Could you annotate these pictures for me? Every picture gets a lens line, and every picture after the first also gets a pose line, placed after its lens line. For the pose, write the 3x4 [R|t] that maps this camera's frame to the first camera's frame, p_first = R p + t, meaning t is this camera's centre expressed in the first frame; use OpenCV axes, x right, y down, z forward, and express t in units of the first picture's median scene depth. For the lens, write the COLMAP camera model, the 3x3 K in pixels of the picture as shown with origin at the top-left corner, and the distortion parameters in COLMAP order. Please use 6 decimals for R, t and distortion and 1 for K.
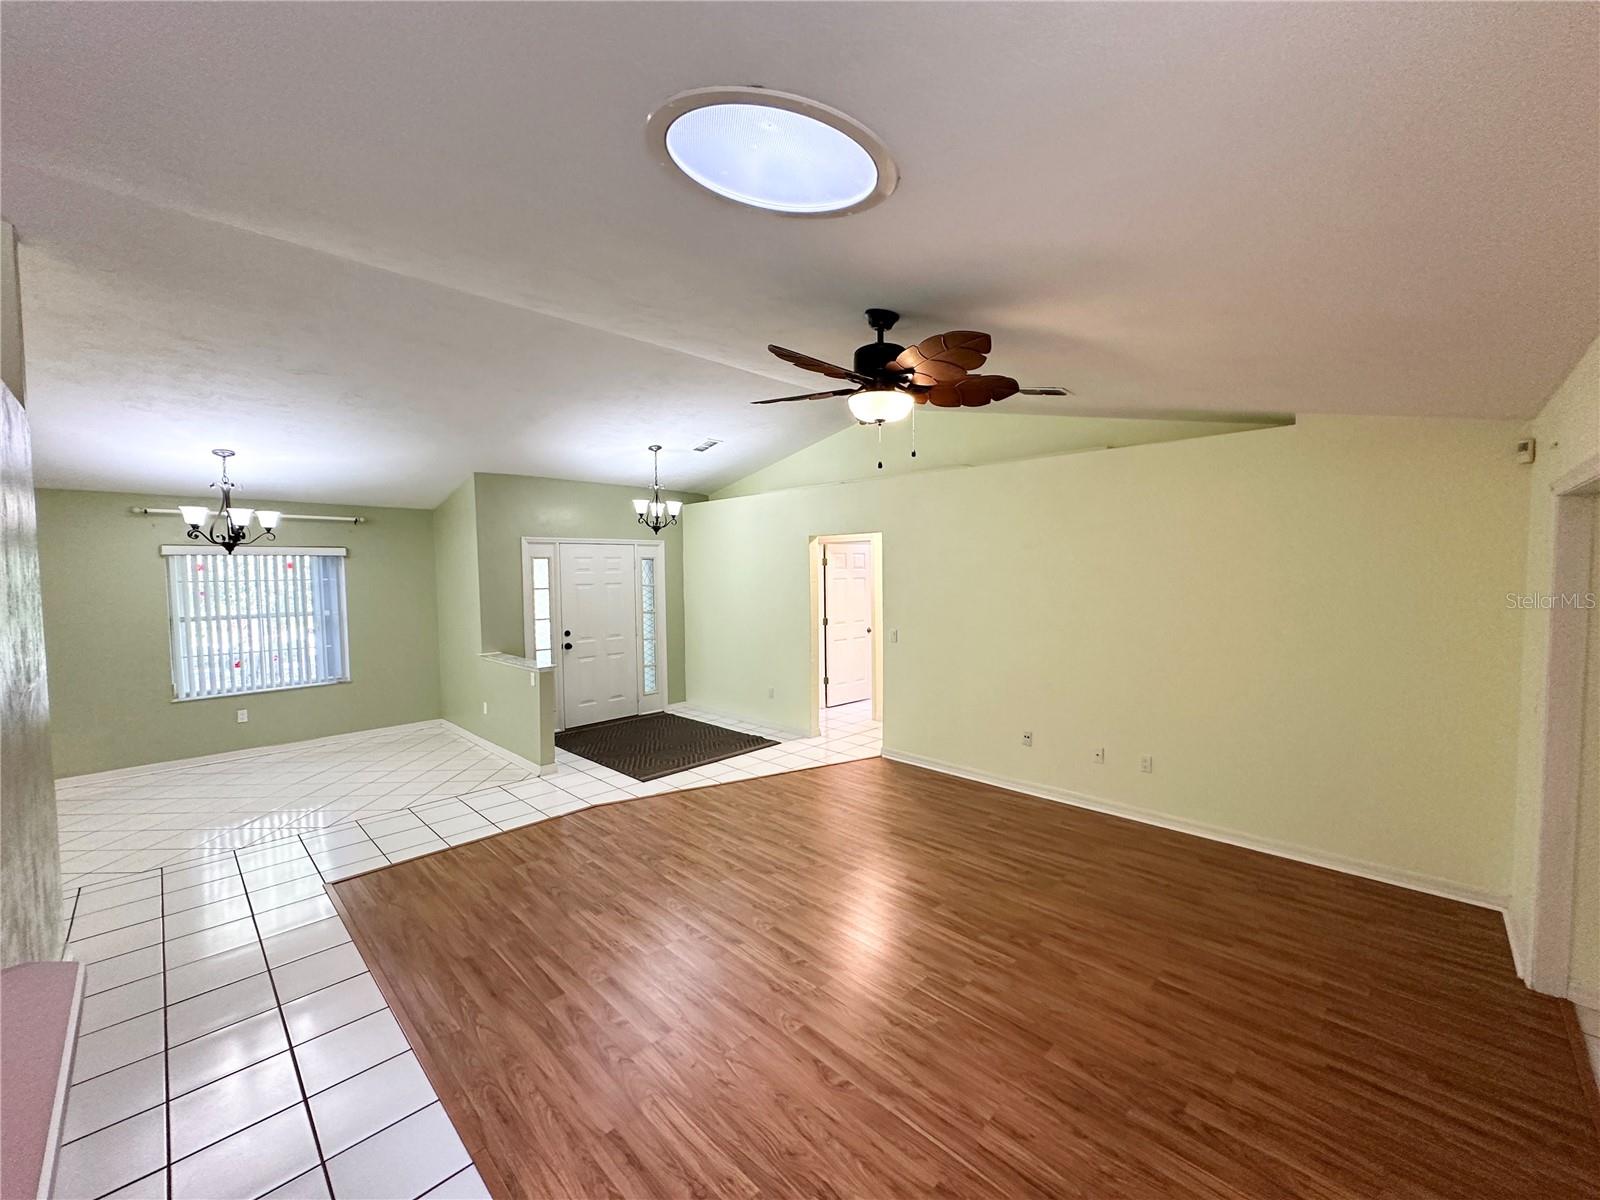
lens RADIAL K [[635.8, 0, 797.8], [0, 635.8, 599.4], [0, 0, 1]] dist [0.000669, -0.000197]
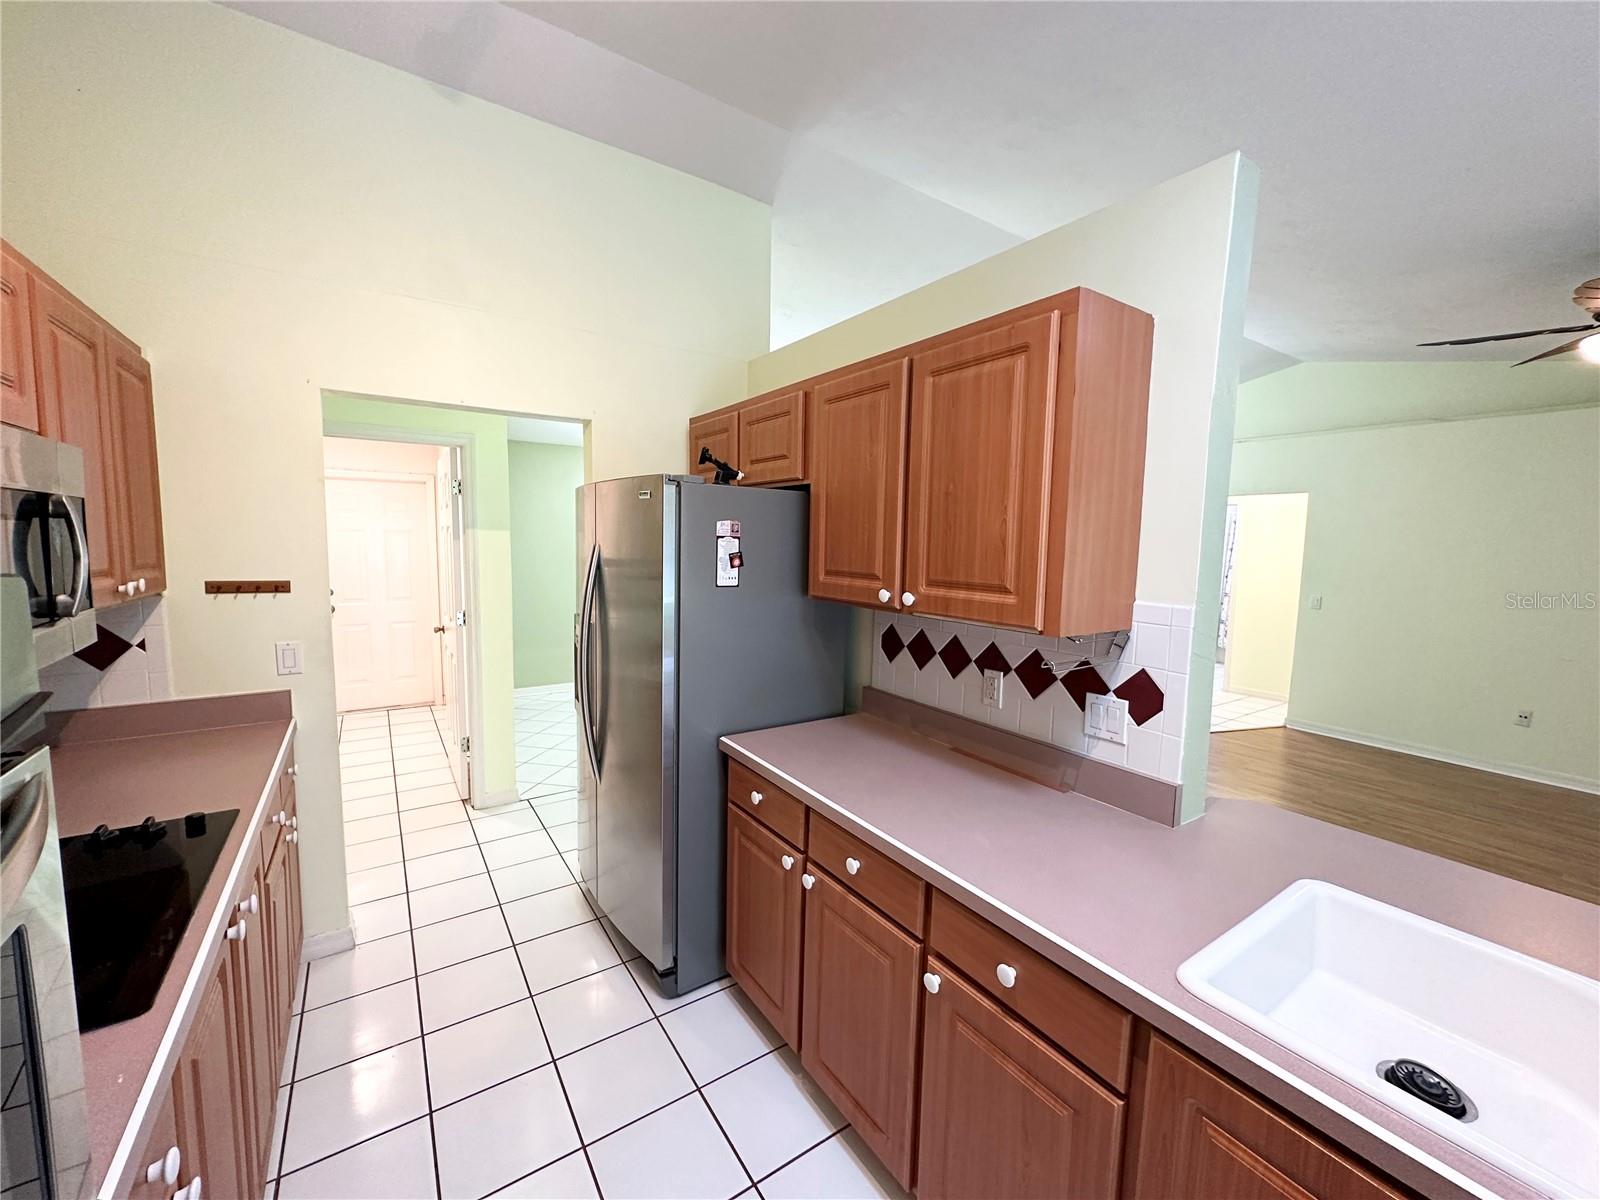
lens RADIAL K [[635.8, 0, 797.8], [0, 635.8, 599.4], [0, 0, 1]] dist [0.000669, -0.000197]
pose [[0.979991, 0.048904, -0.192941, -0.509369], [-0.040364, 0.998034, 0.047949, 0.045780], [0.194907, -0.039201, 0.980038, -0.104895]]
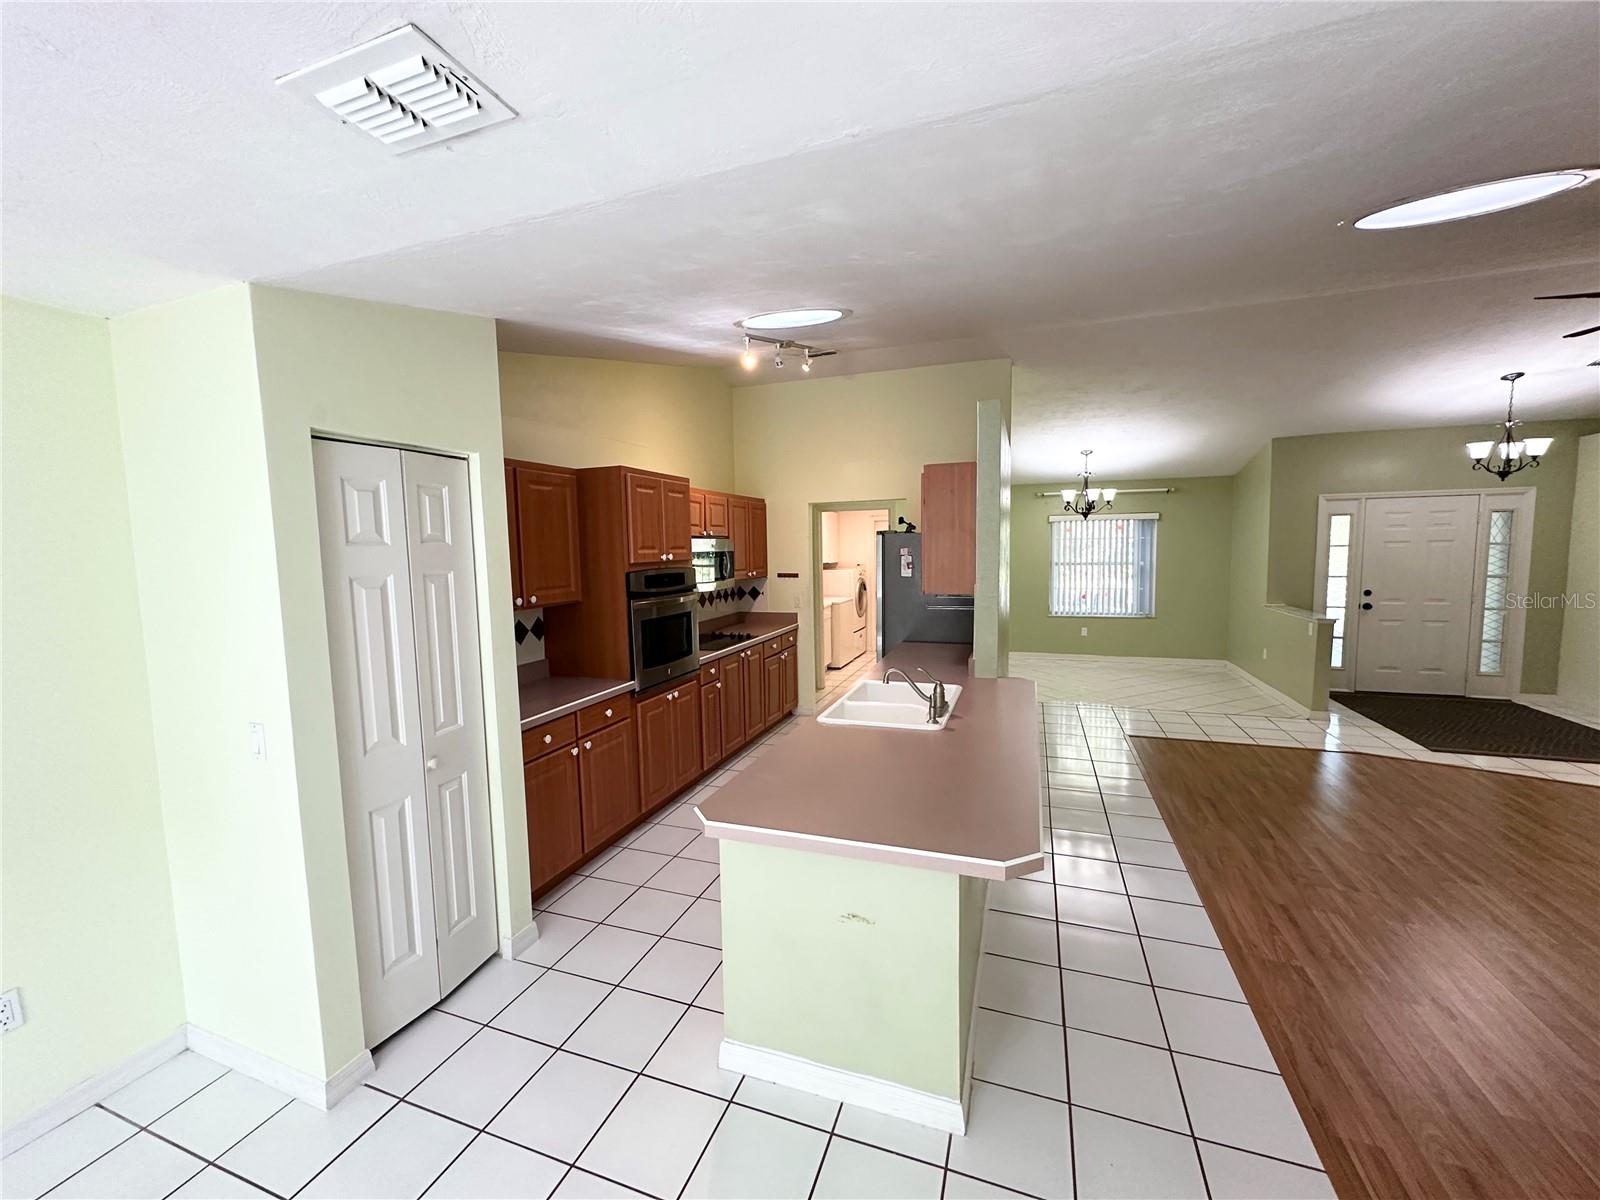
lens RADIAL K [[635.0, 0, 800.0], [0, 635.0, 600.6], [0, 0, 1]] dist [-0.001822, 0.000315]
pose [[0.418683, 0.083509, -0.904285, 0.209138], [-0.030559, 0.996495, 0.077876, 0.023901], [0.907618, -0.004971, 0.419768, -0.257448]]
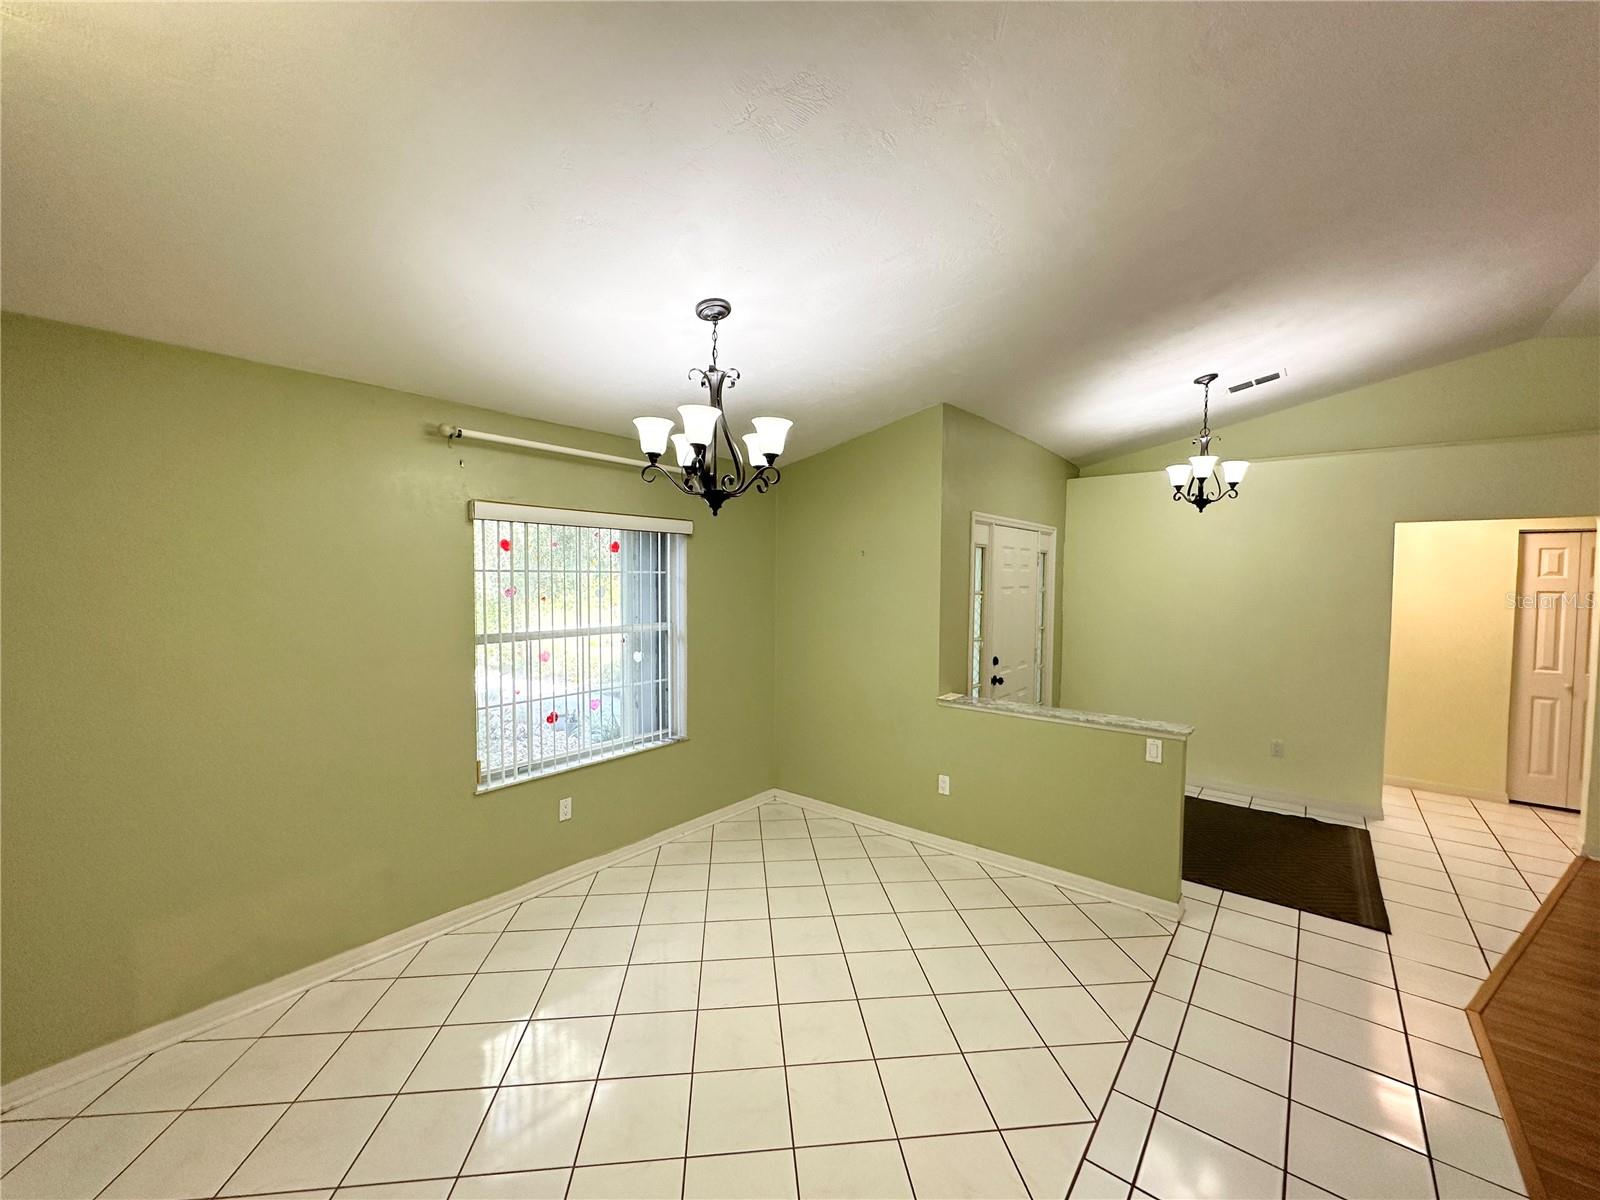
lens RADIAL K [[638.0, 0, 798.5], [0, 638.0, 599.8], [0, 0, 1]] dist [-0.001282, 0.000213]
pose [[0.995341, 0.015265, 0.095197, -0.909951], [-0.014487, 0.999856, -0.008856, -0.001757], [-0.095319, 0.007436, 0.995419, 0.518697]]
